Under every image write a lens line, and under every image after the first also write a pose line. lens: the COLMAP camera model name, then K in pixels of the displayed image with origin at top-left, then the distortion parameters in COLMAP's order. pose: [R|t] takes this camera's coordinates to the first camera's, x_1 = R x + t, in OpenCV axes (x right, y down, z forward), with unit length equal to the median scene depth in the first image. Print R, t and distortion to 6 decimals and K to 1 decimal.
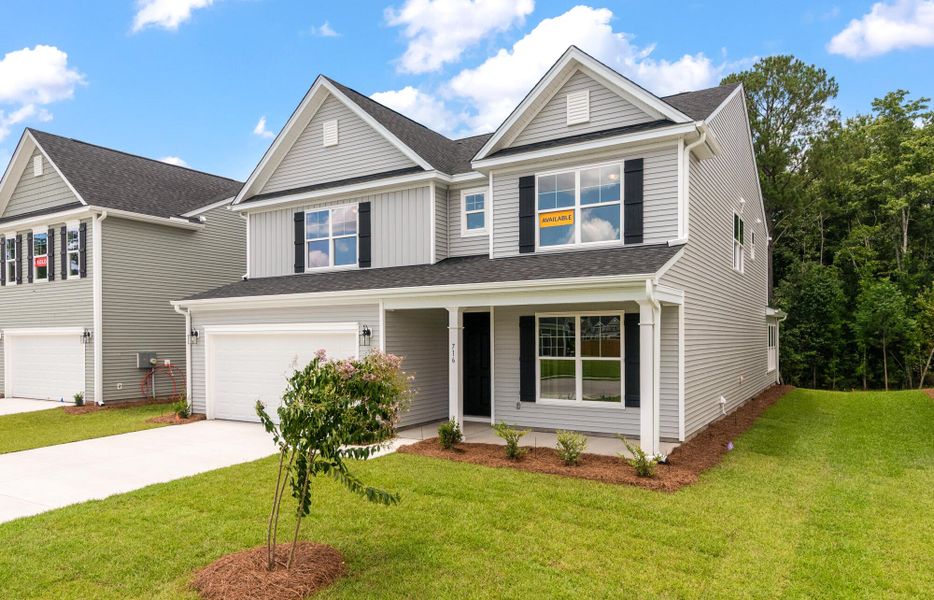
lens RADIAL K [[669.5, 0, 467.2], [0, 669.5, 335.0], [0, 0, 1]] dist [-0.001393, 0.000169]
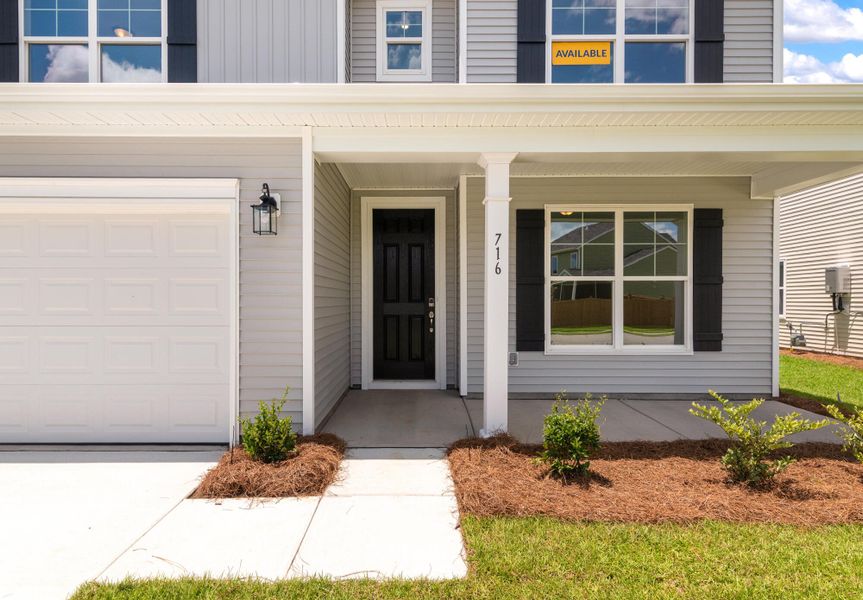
lens RADIAL K [[481.3, 0, 421.3], [0, 481.3, 299.8], [0, 0, 1]] dist [0.004983, 0.000826]
pose [[0.852893, 0.006376, 0.522046, -0.221340], [-0.005328, 0.999980, -0.003508, 0.055852], [-0.522058, 0.000211, 0.852910, 0.688369]]
